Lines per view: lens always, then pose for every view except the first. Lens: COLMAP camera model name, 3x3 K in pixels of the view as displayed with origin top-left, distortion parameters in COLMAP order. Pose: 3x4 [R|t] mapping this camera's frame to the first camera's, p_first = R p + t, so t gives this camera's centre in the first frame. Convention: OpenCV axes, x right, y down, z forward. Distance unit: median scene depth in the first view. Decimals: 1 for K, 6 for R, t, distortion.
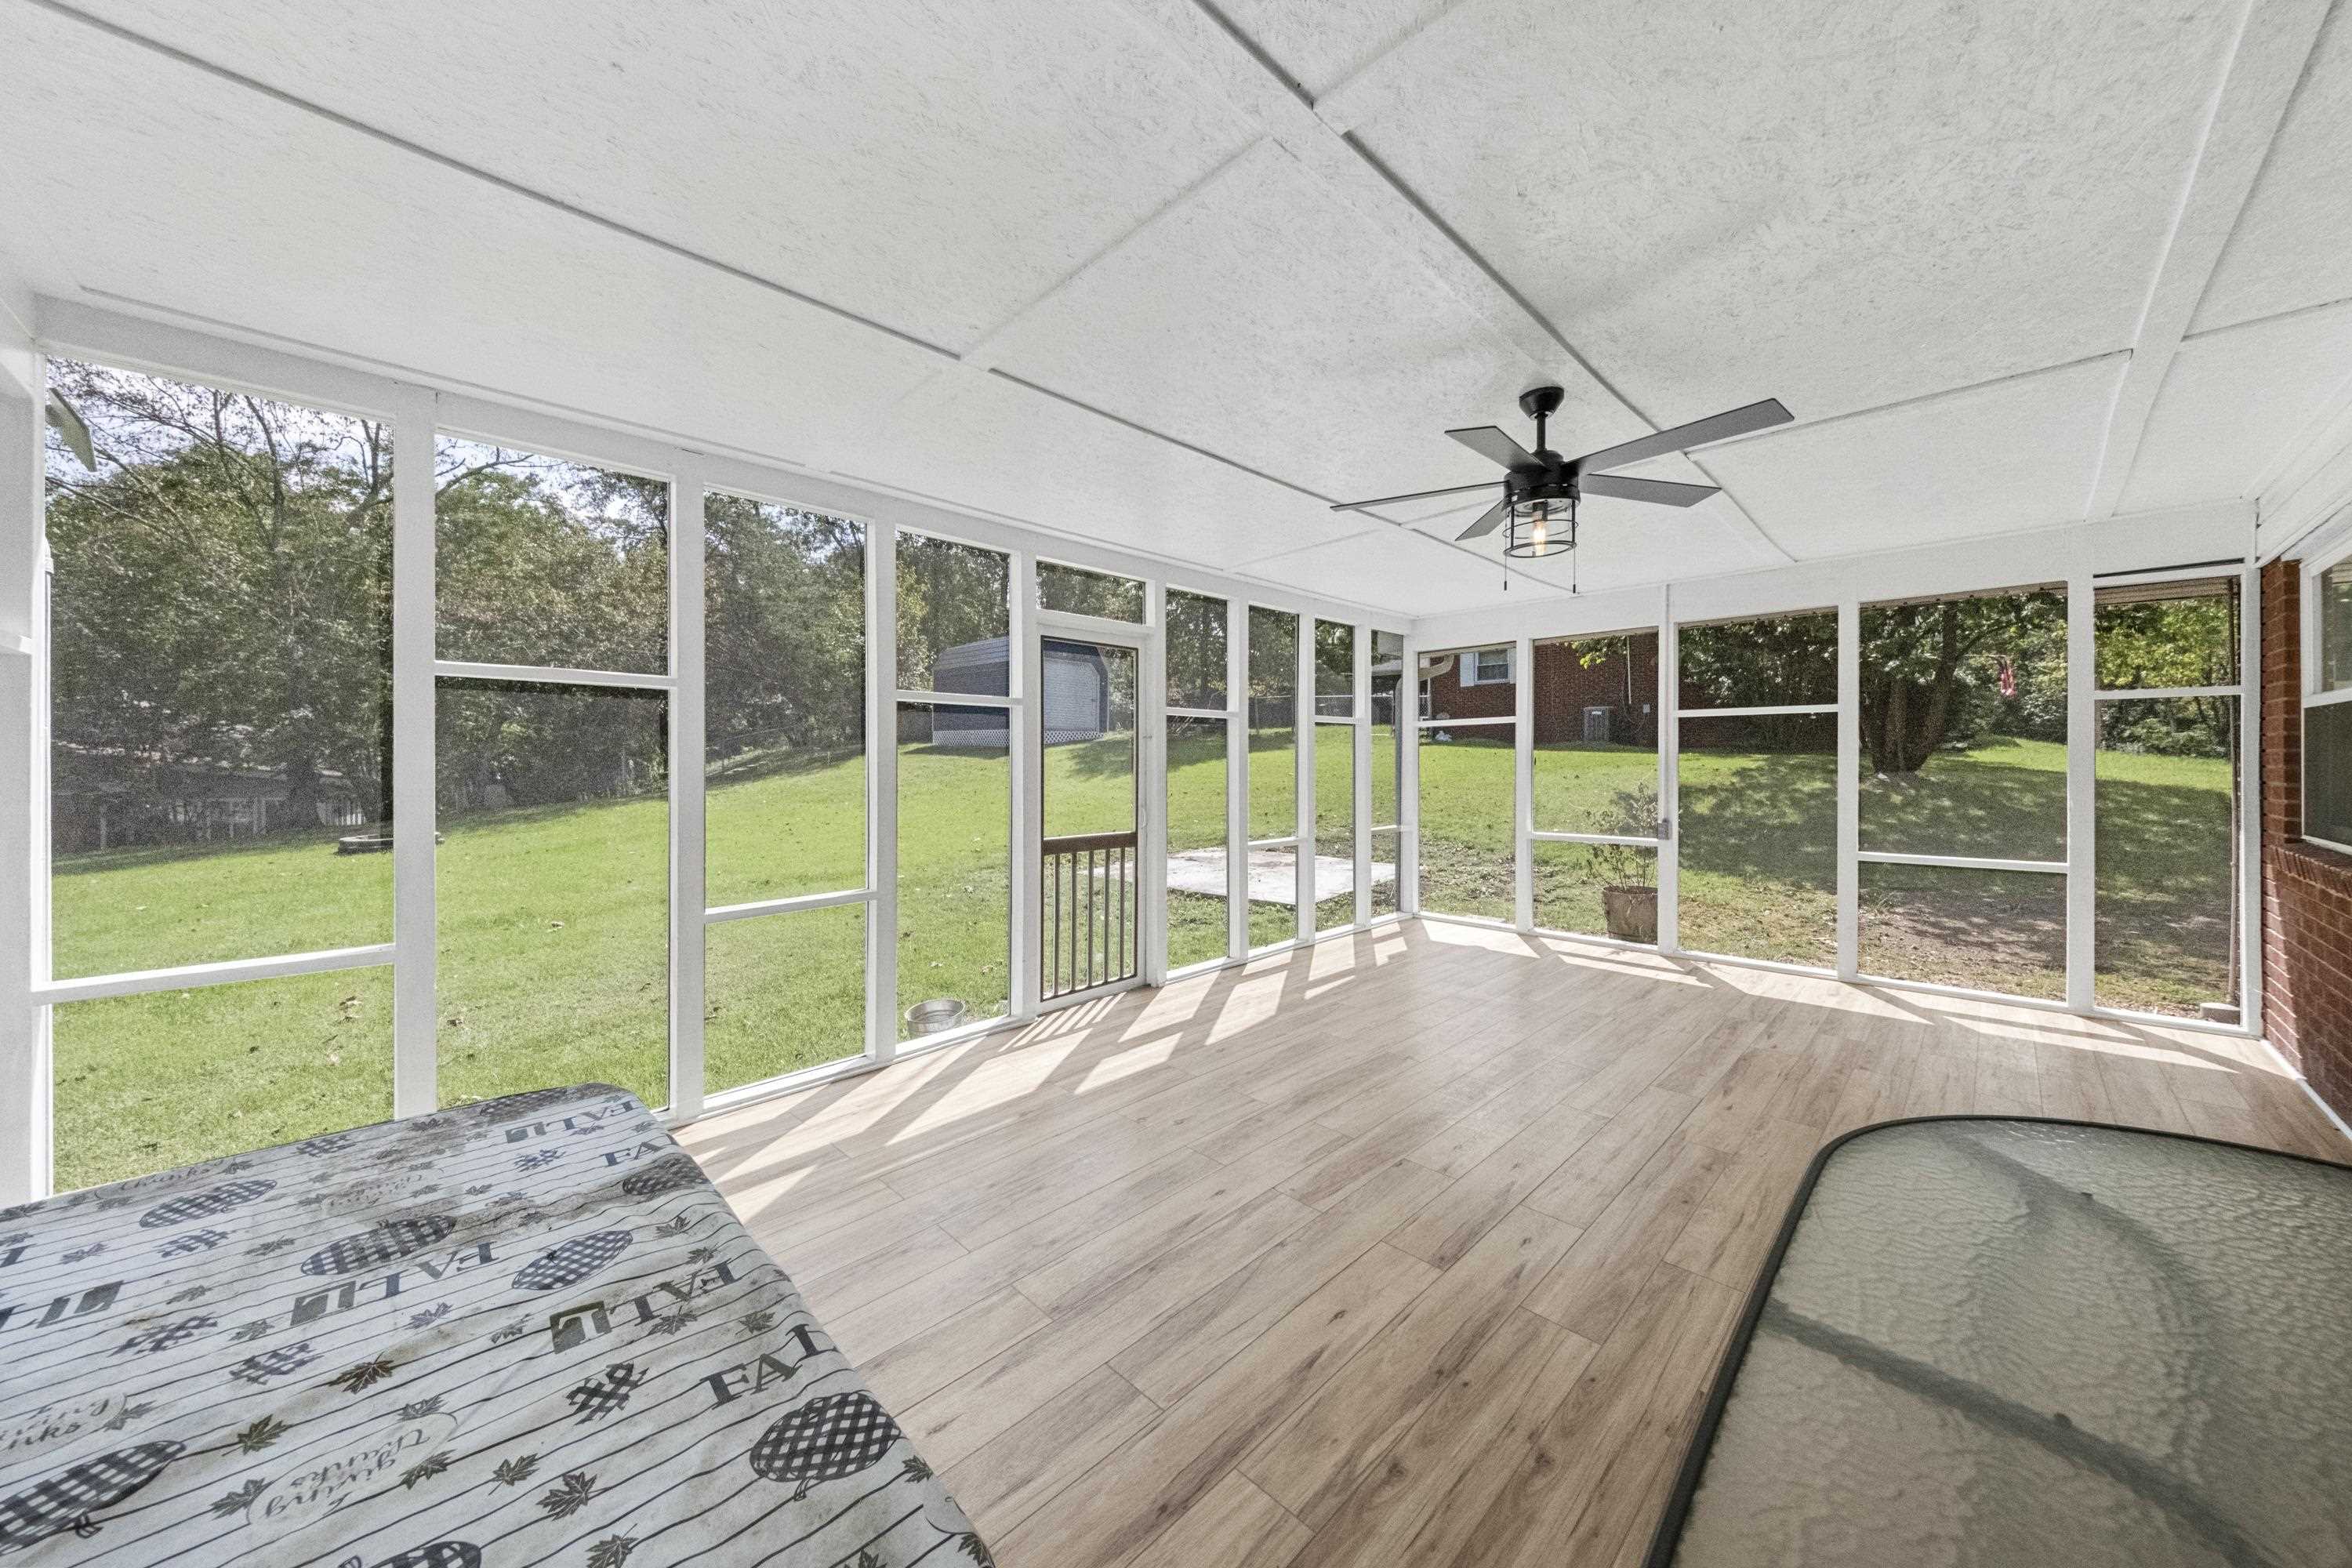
lens RADIAL K [[804.2, 0, 1173.1], [0, 804.2, 751.7], [0, 0, 1]] dist [0.035814, -0.018615]
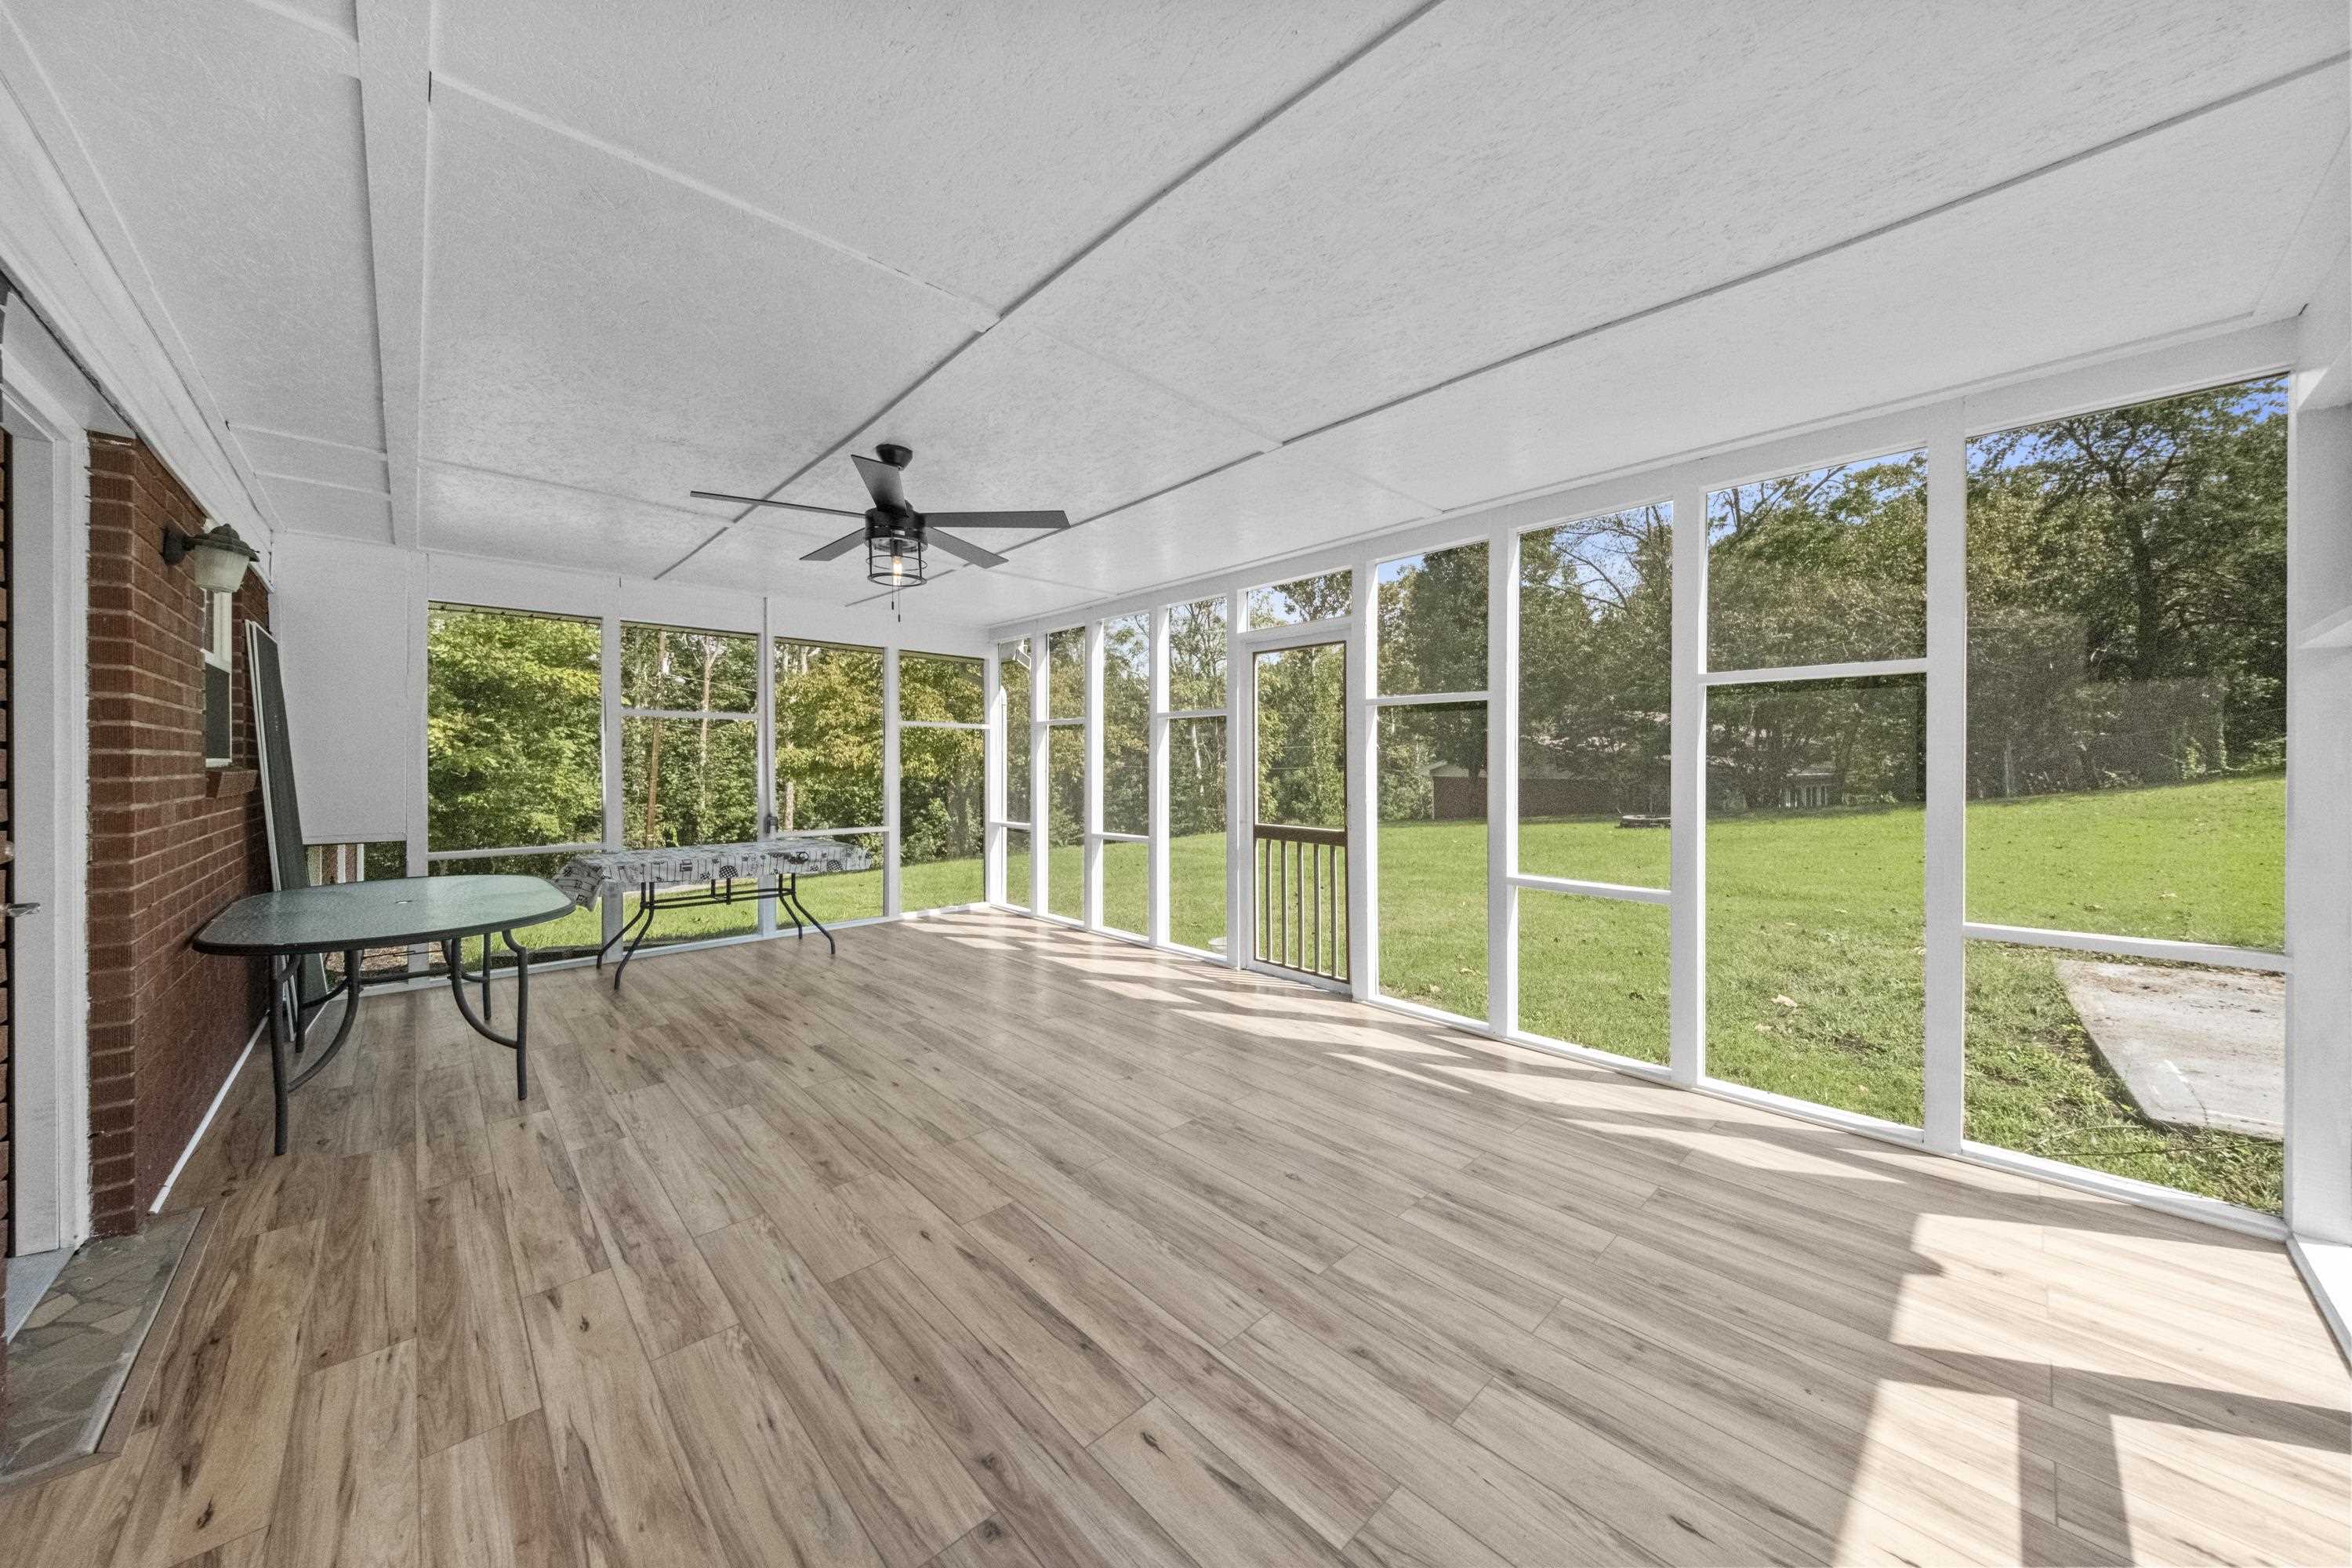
lens RADIAL K [[804.2, 0, 1173.1], [0, 804.2, 751.7], [0, 0, 1]] dist [0.035814, -0.018615]
pose [[-0.025337, -0.007236, -0.999653, 1.062092], [0.011381, 0.999907, -0.007527, 0.010520], [0.999614, -0.011567, -0.025252, 0.941543]]
